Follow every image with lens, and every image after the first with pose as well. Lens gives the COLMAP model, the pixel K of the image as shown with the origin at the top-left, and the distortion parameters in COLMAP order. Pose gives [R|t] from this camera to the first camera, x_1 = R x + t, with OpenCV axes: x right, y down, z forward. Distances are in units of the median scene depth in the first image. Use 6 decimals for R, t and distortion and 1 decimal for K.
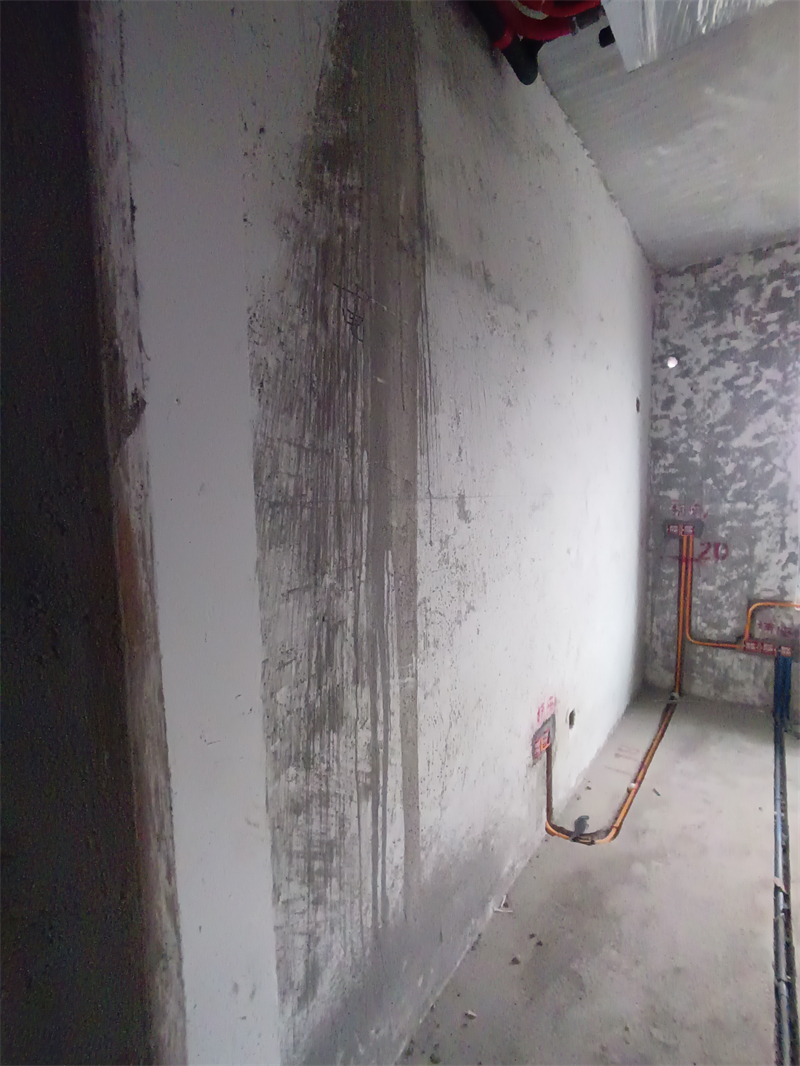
lens RADIAL K [[492.4, 0, 402.4], [0, 492.4, 538.7], [0, 0, 1]] dist [-0.006453, 0.002363]
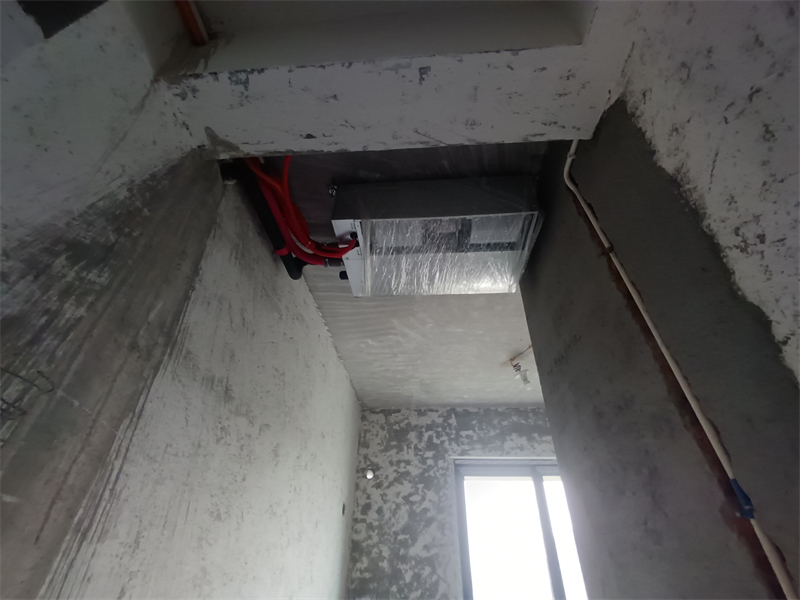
lens RADIAL K [[369.5, 0, 397.8], [0, 369.5, 302.9], [0, 0, 1]] dist [-0.006453, 0.002363]
pose [[0.840101, 0.345332, 0.418301, 0.081449], [0.012243, 0.758894, -0.651100, -0.144086], [-0.542291, 0.552111, 0.633320, 0.165680]]
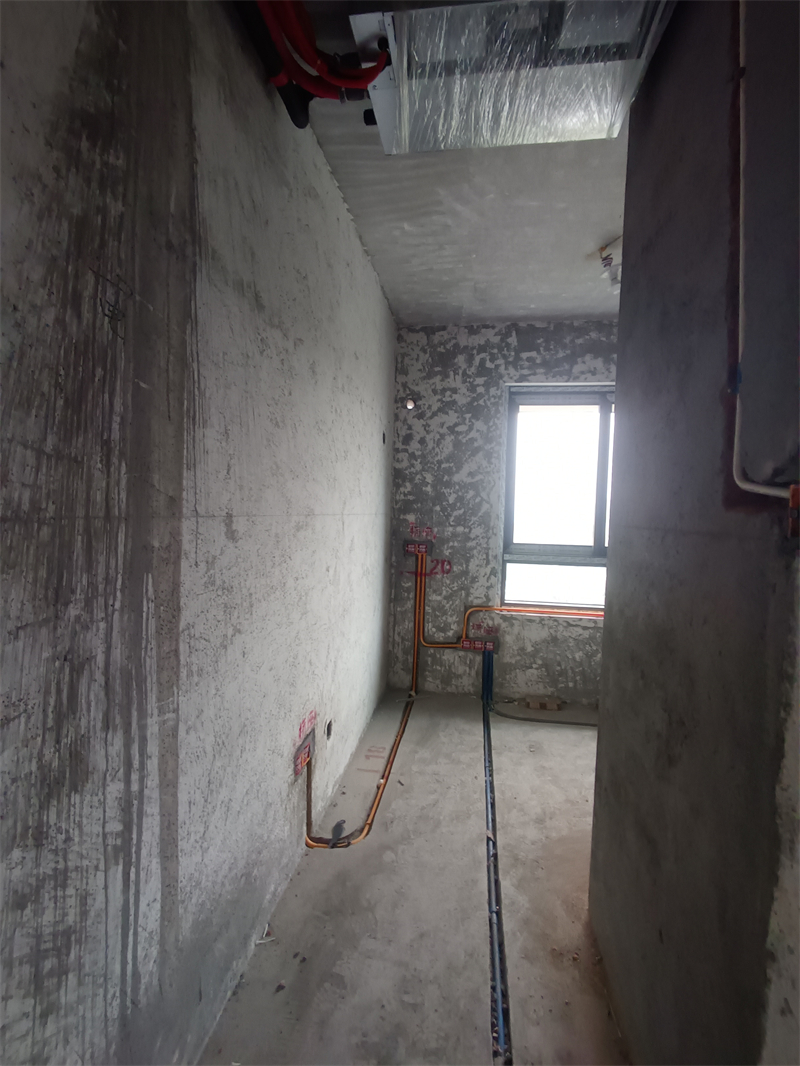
lens RADIAL K [[492.4, 0, 404.6], [0, 492.4, 538.0], [0, 0, 1]] dist [-0.006453, 0.002363]
pose [[0.876236, 0.017152, 0.481576, -0.042447], [-0.000932, 0.999425, -0.033900, -0.008930], [-0.481881, 0.029256, 0.875748, -0.009612]]
